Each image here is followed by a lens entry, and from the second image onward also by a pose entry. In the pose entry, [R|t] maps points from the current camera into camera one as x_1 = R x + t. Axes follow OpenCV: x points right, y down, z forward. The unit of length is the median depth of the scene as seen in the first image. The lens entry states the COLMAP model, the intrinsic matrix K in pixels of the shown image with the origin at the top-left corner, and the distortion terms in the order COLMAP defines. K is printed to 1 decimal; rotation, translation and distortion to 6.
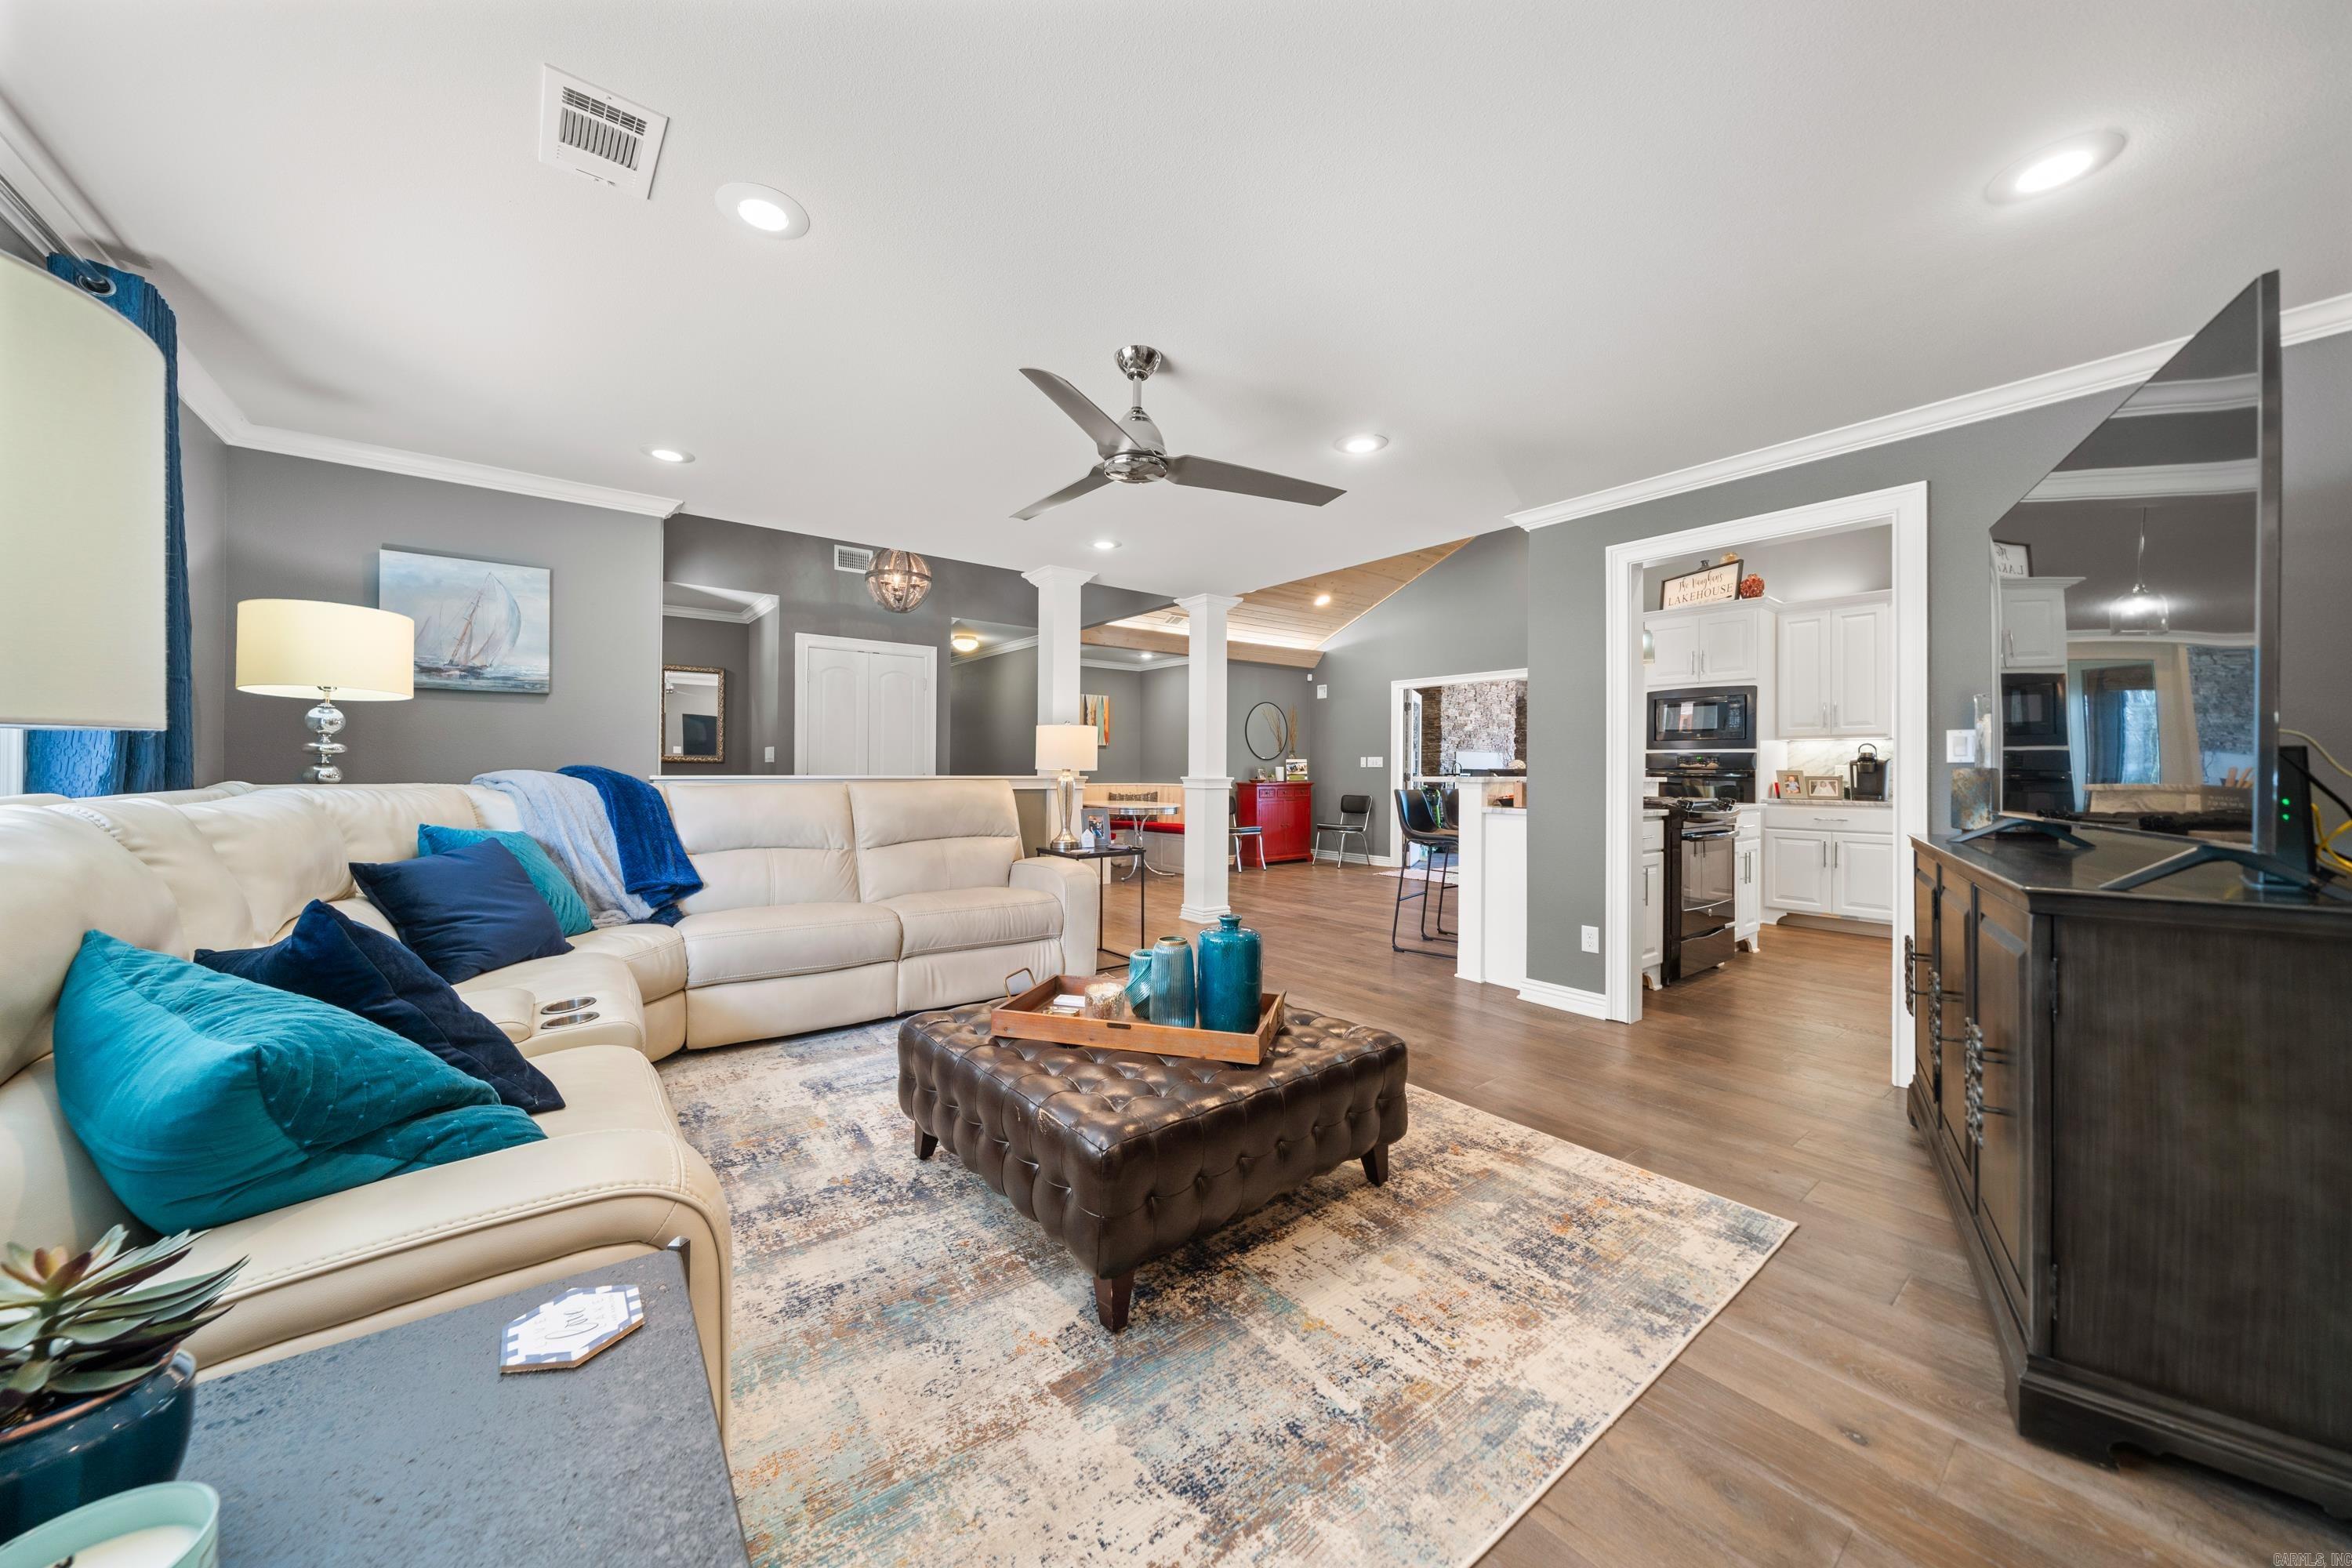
lens RADIAL K [[816.9, 0, 1153.9], [0, 816.9, 766.1], [0, 0, 1]] dist [-0.004307, 0.000305]
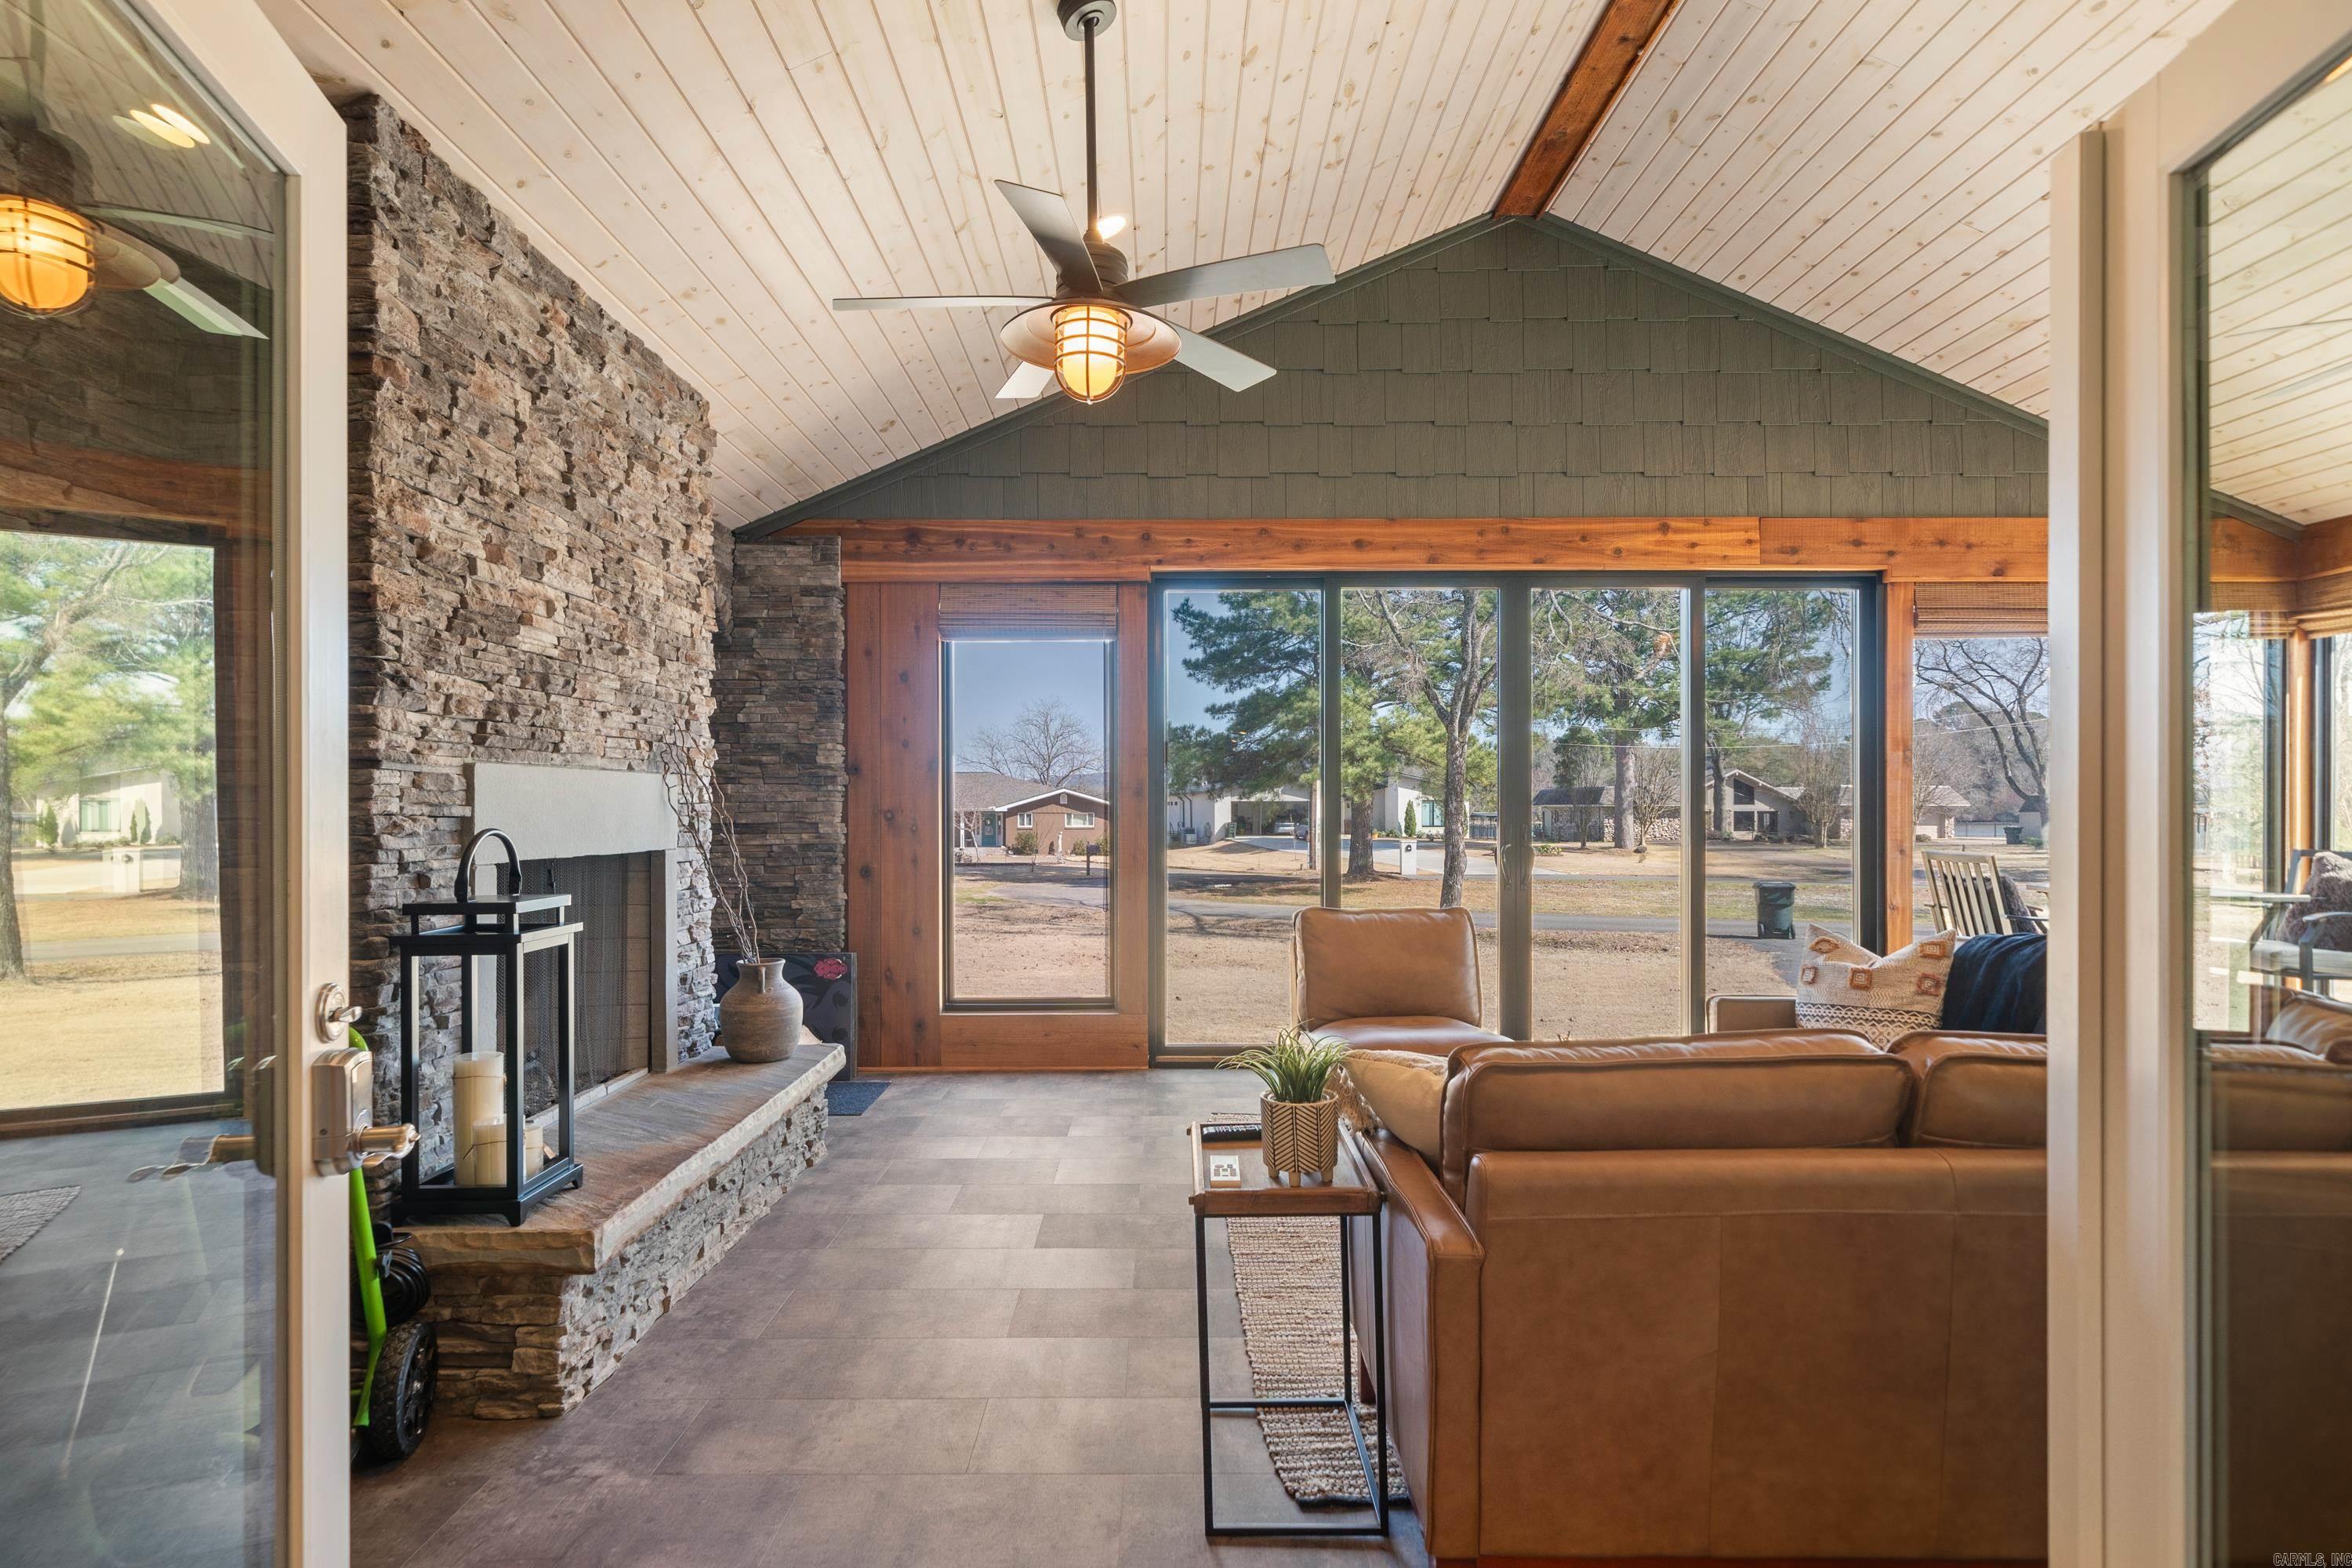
lens RADIAL K [[1232.7, 0, 1170.3], [0, 1232.7, 814.5], [0, 0, 1]] dist [0.006823, -0.002640]
pose [[0.601165, -0.014059, 0.799002, 0.983874], [0.005279, 0.999893, 0.013623, -0.039133], [-0.799108, -0.003972, 0.601175, 2.850598]]
